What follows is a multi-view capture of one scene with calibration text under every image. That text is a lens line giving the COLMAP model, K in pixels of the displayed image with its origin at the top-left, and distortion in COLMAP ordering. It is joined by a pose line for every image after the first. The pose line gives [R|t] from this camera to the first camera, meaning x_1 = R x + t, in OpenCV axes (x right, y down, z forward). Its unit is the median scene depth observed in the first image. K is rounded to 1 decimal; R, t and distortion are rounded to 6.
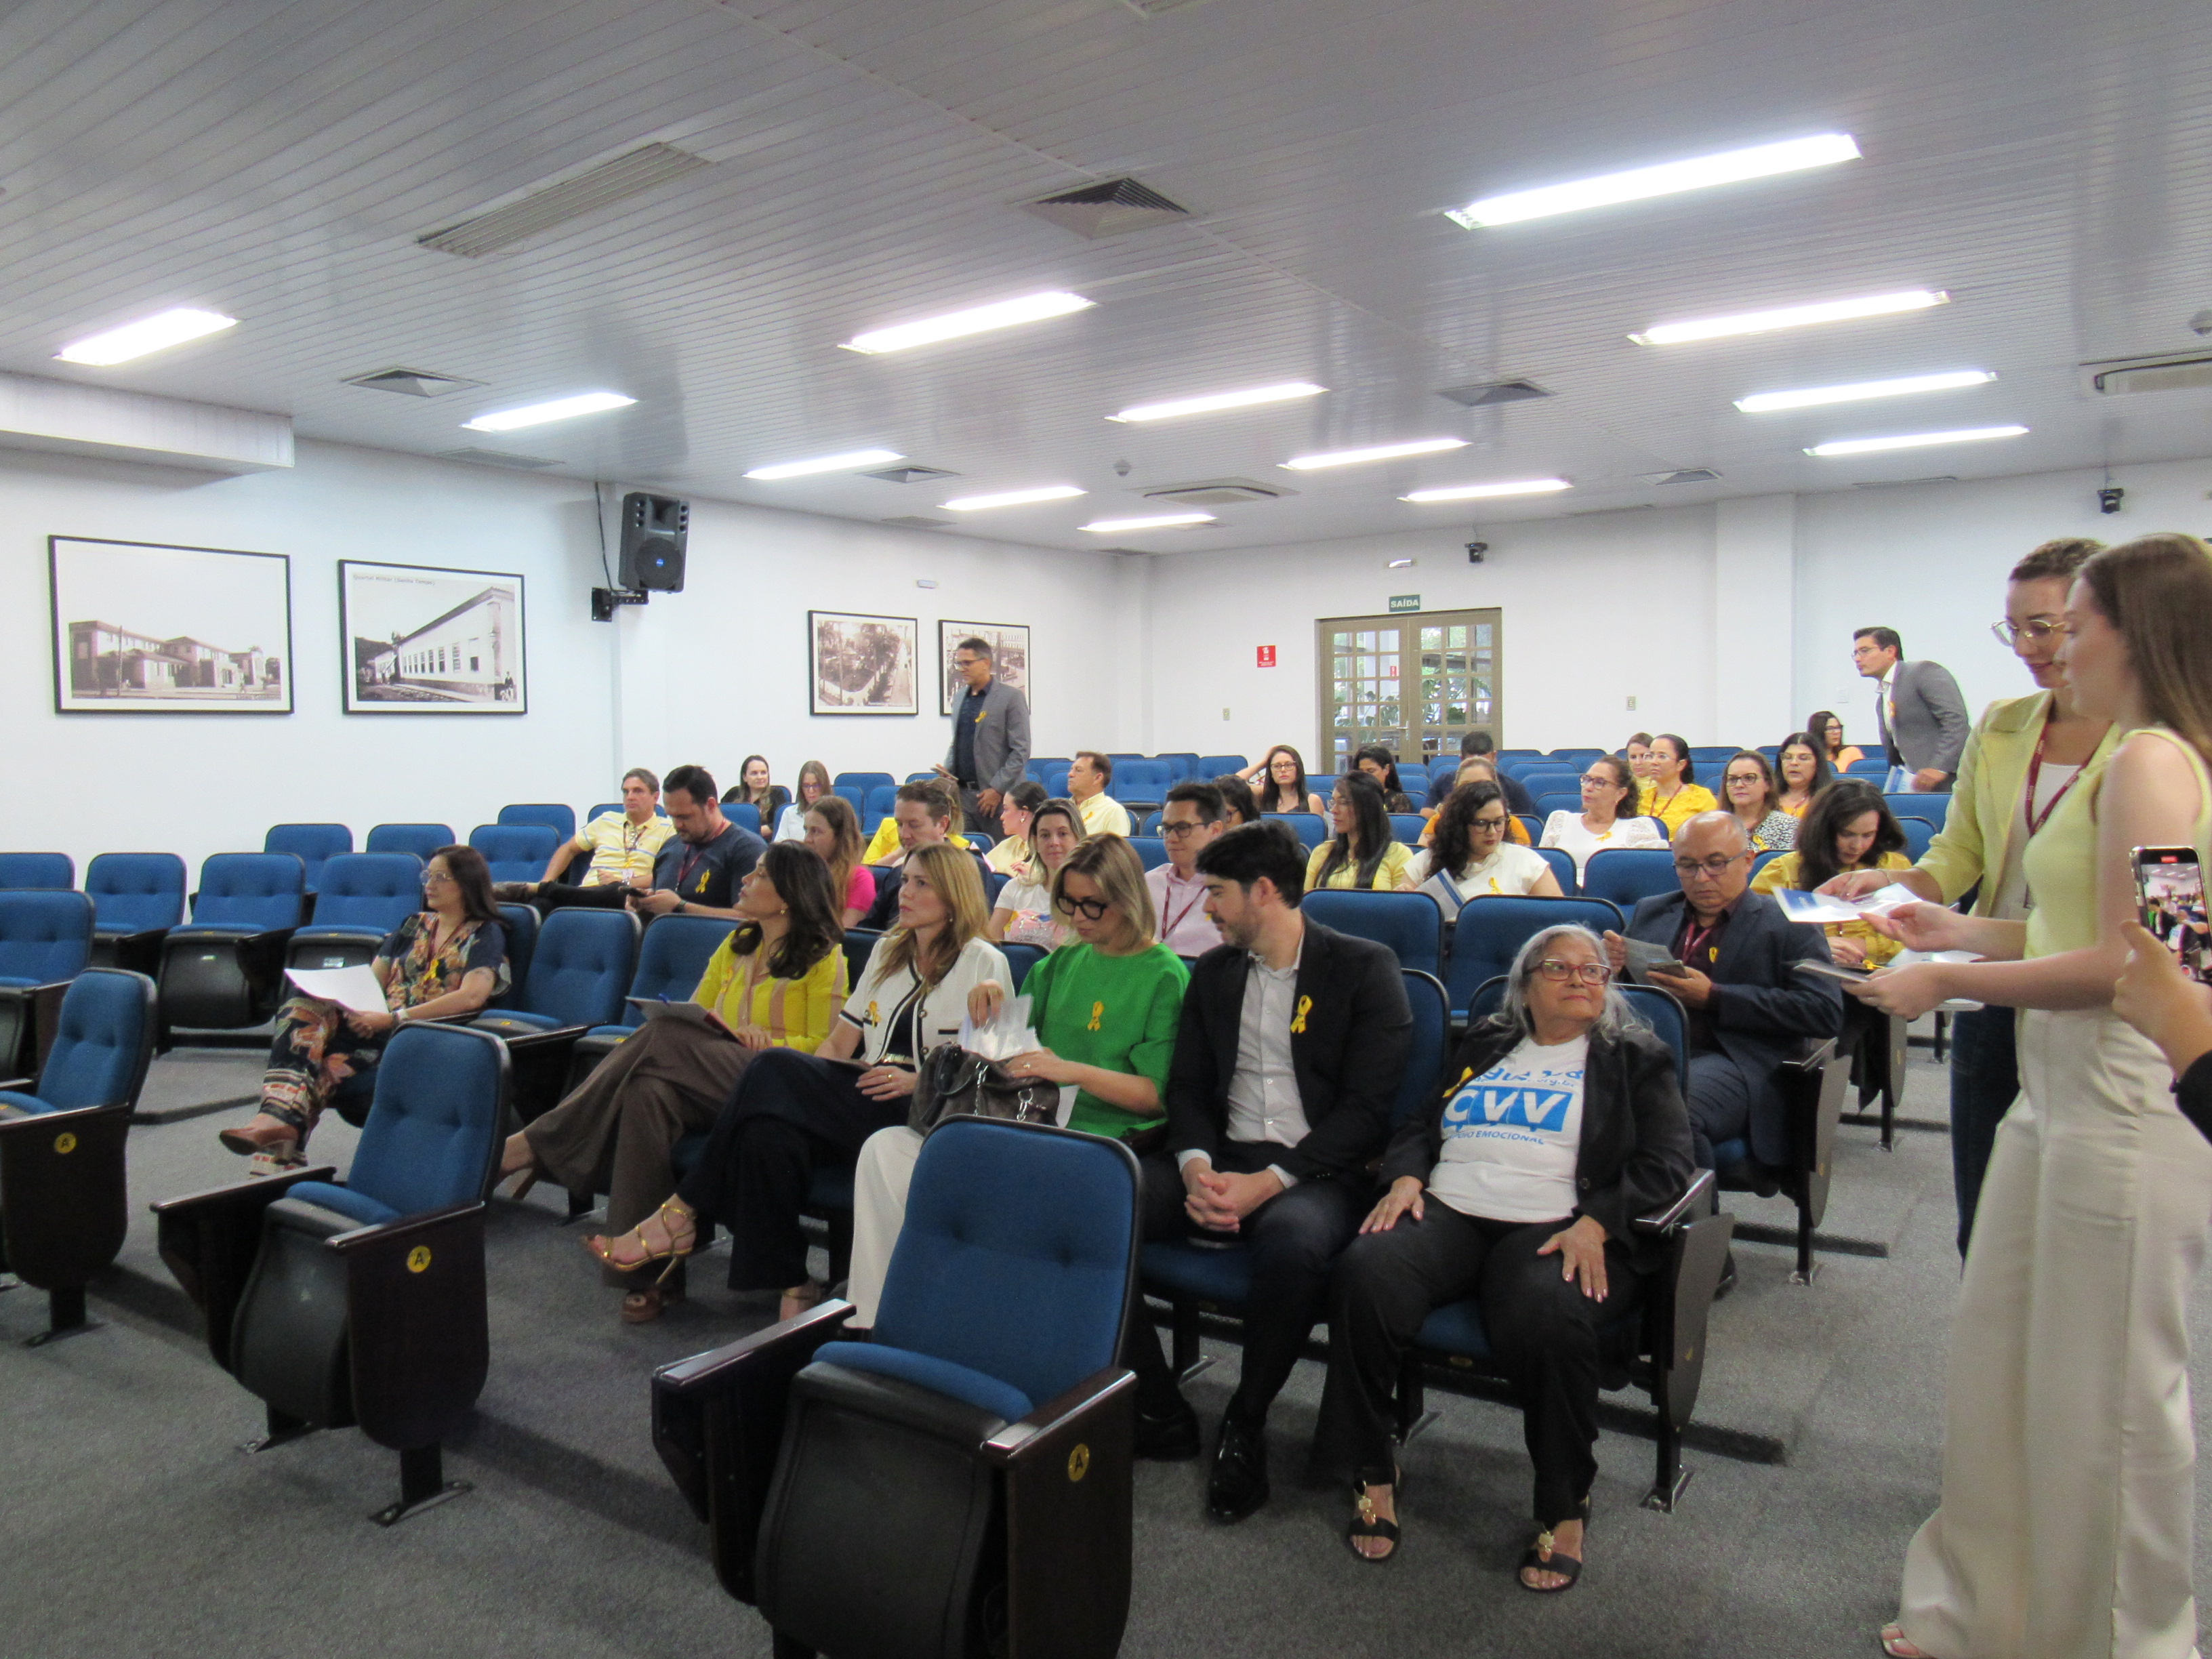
lens RADIAL K [[1593.7, 0, 1100.6], [0, 1593.7, 831.4], [0, 0, 1]] dist [-0.036607, 0.015823]
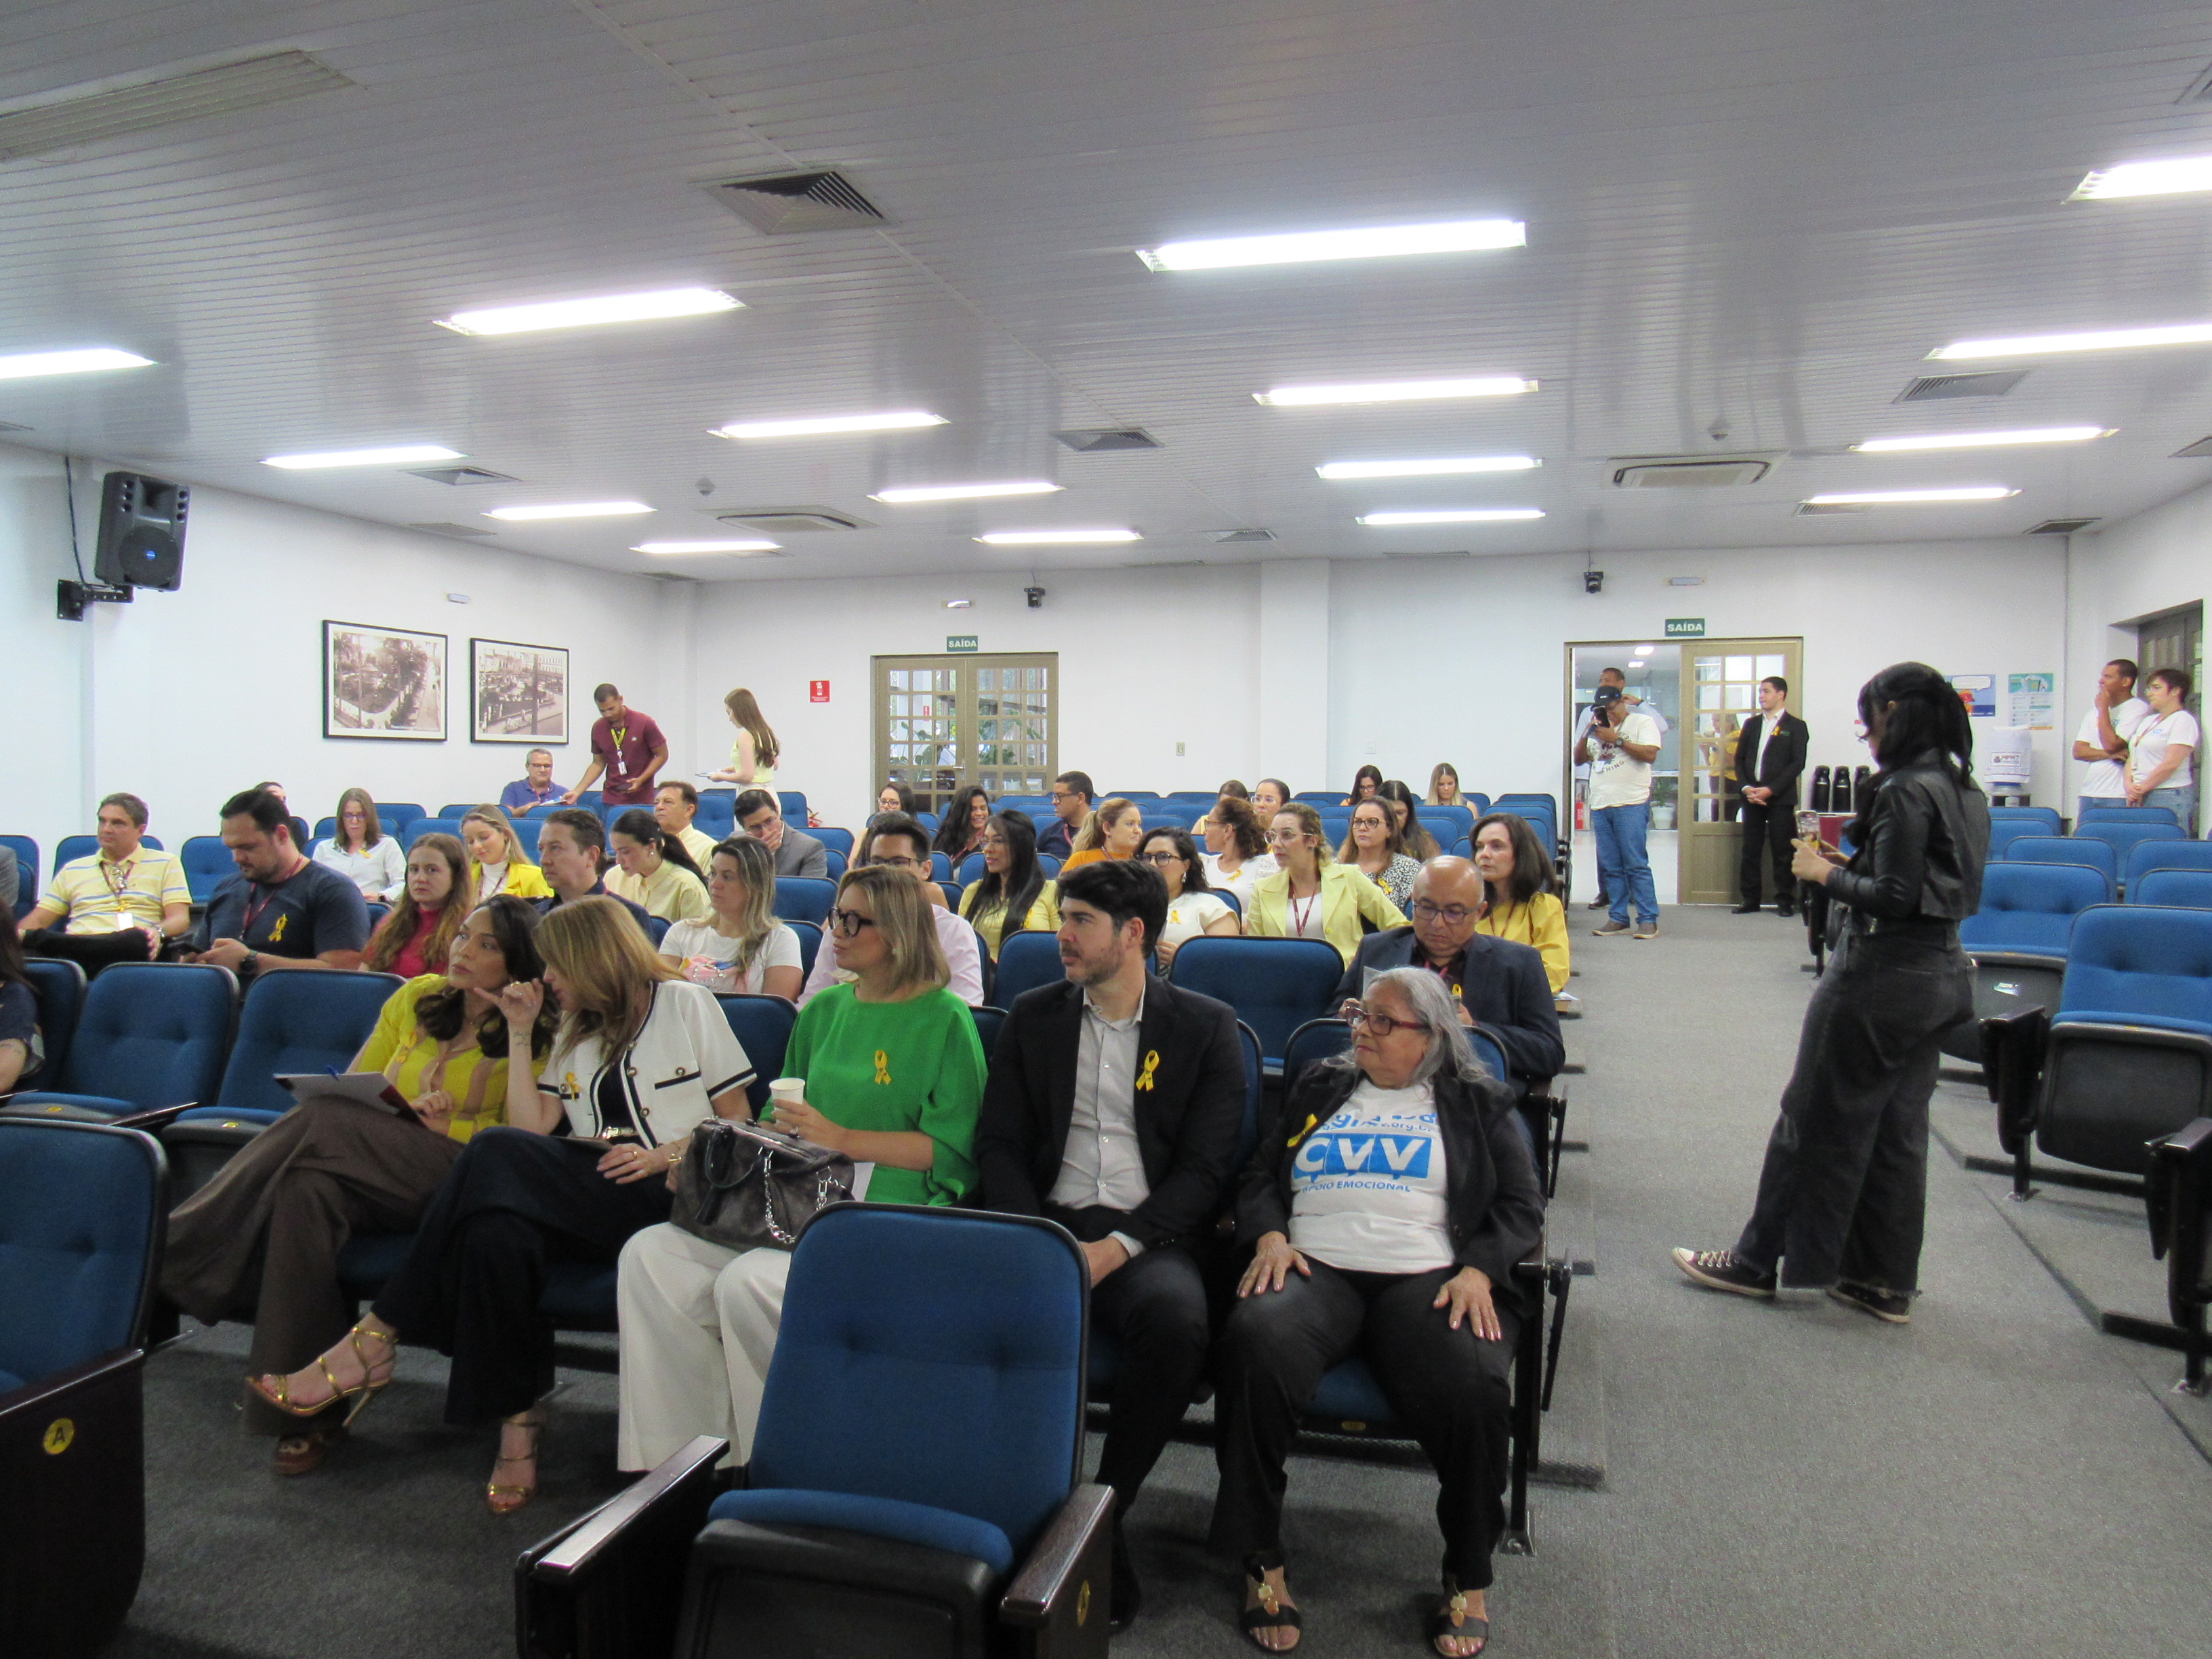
lens RADIAL K [[1578.9, 0, 1102.2], [0, 1578.9, 828.5], [0, 0, 1]] dist [-0.027651, 0.010847]
pose [[0.946883, 0.009921, 0.321426, -0.099165], [-0.001547, 0.999653, -0.026297, -0.000408], [-0.321576, 0.024403, 0.946569, 0.062373]]
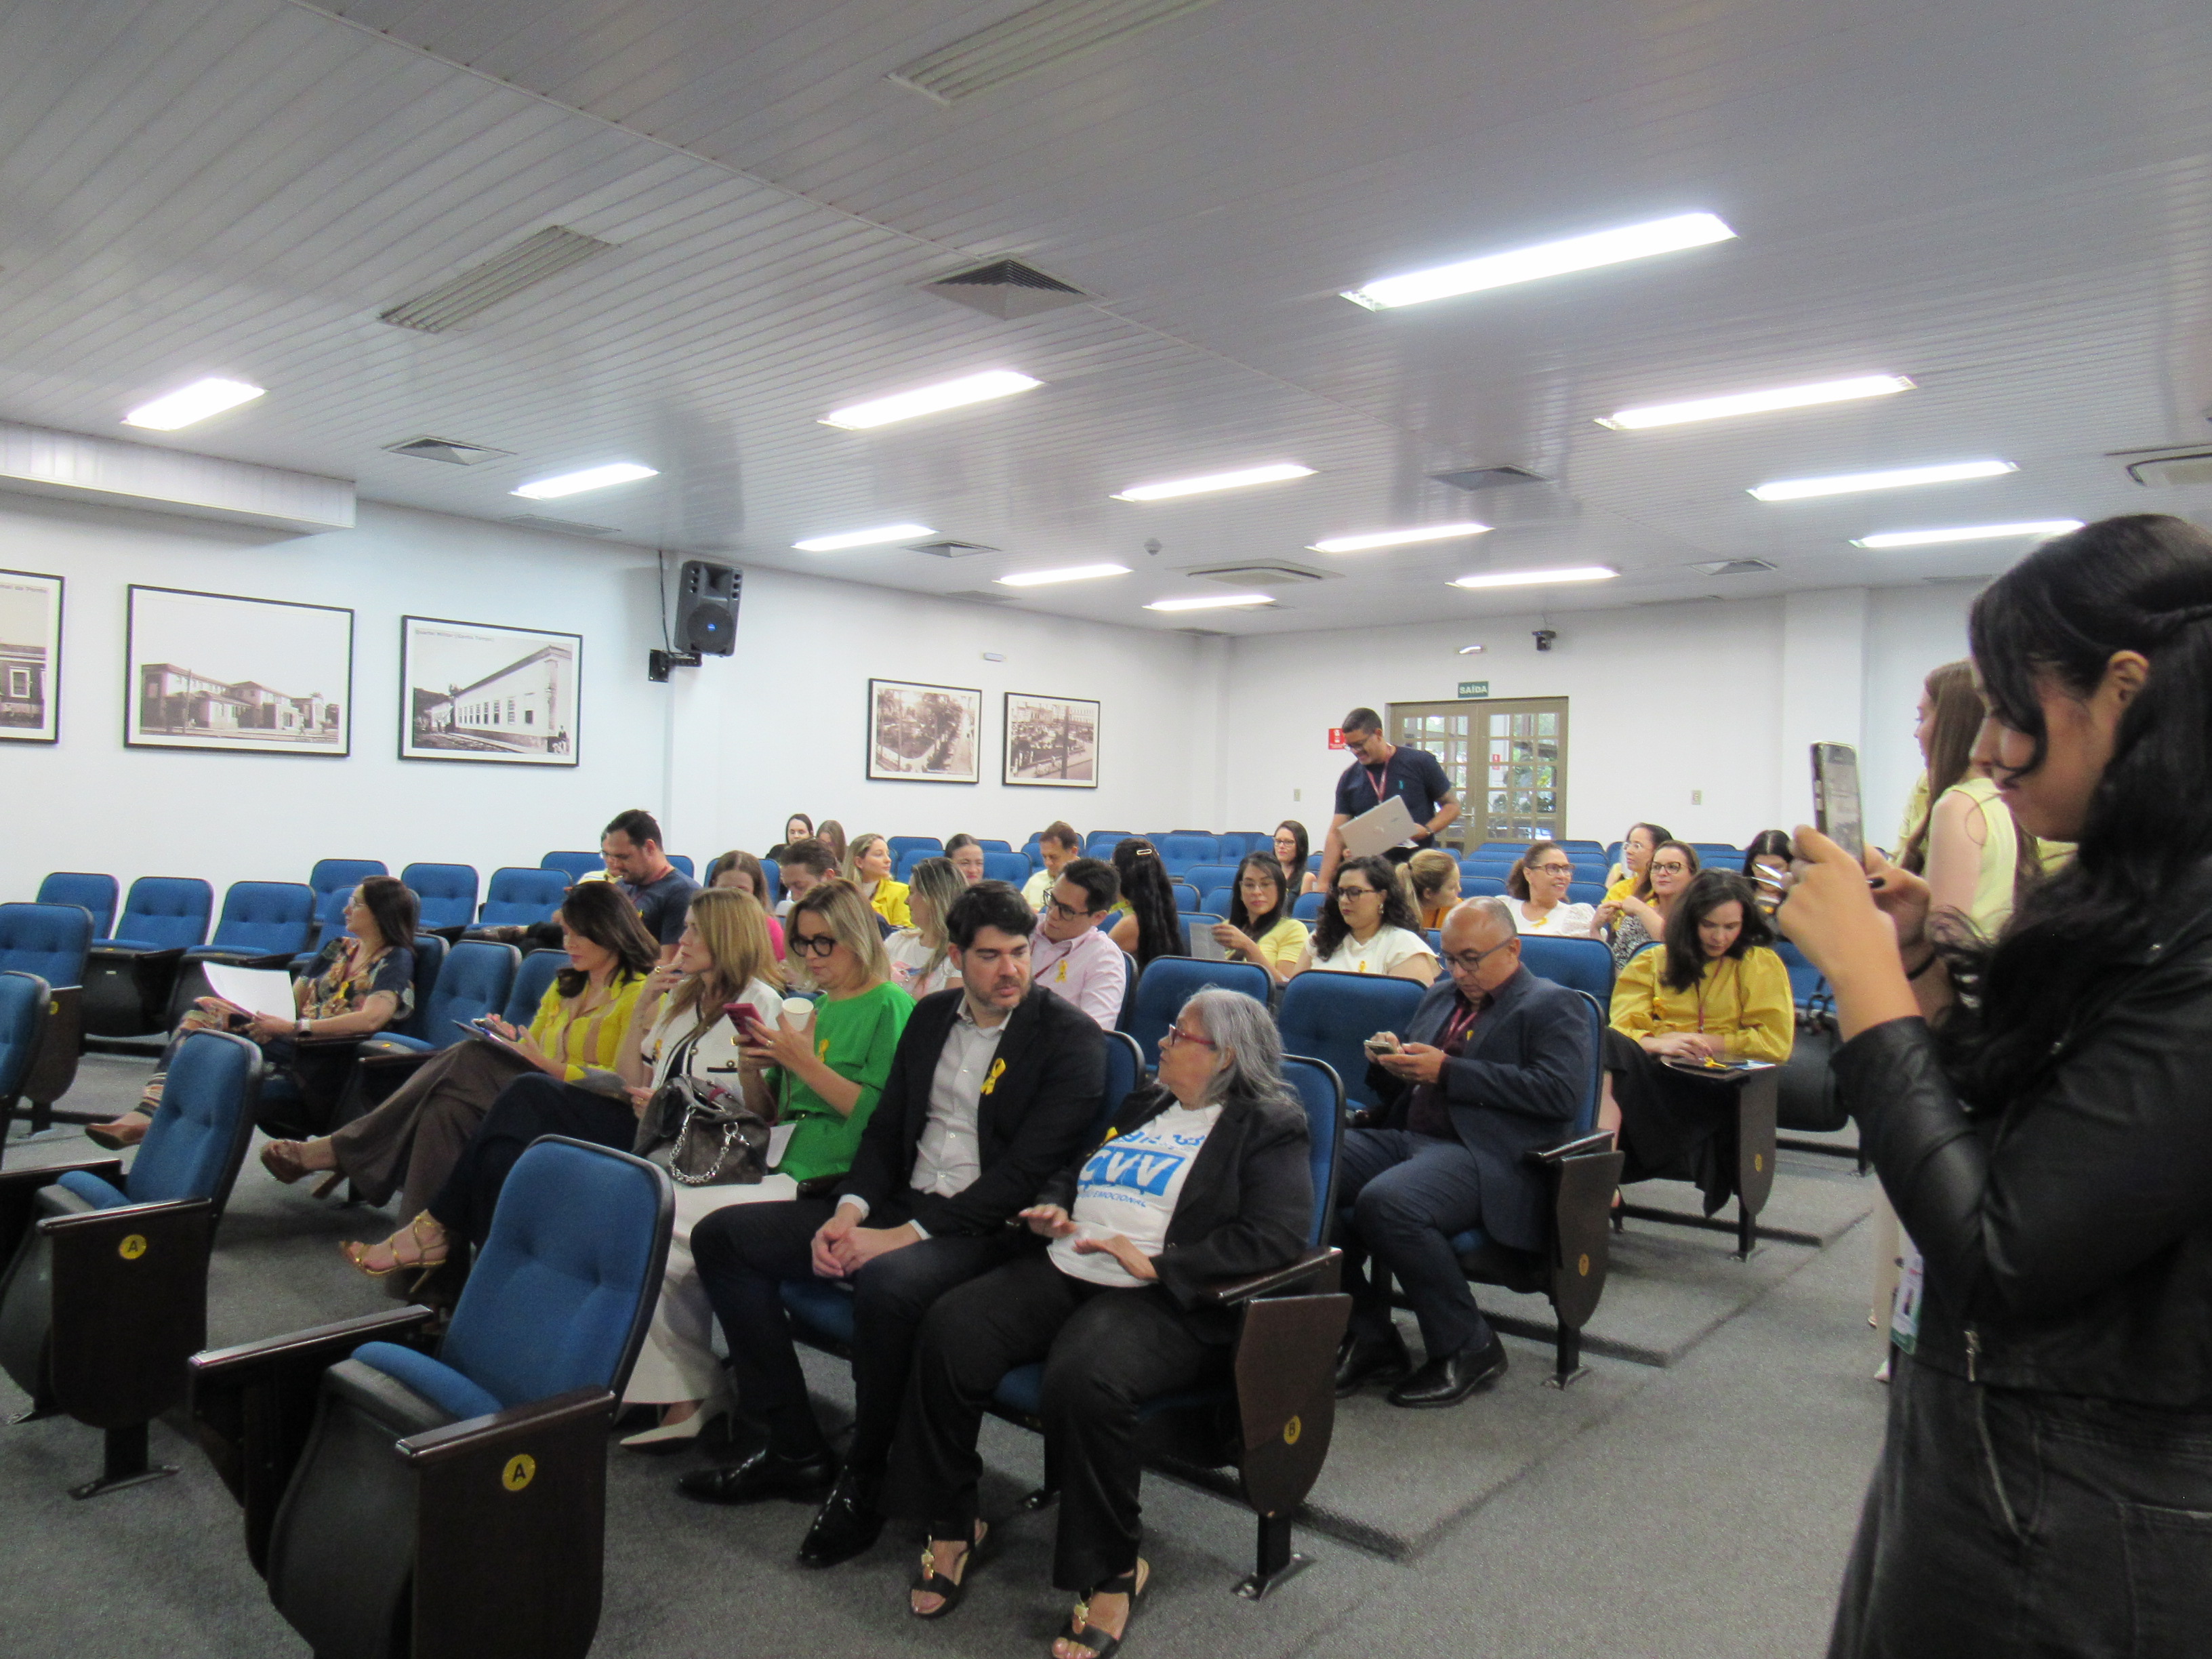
lens RADIAL K [[1578.9, 0, 1098.7], [0, 1578.9, 827.9], [0, 0, 1]] dist [-0.027651, 0.010847]
pose [[0.992907, 0.039519, -0.112133, 0.159546], [-0.045380, 0.997707, -0.050207, 0.005726], [0.109892, 0.054939, 0.992424, 0.004494]]
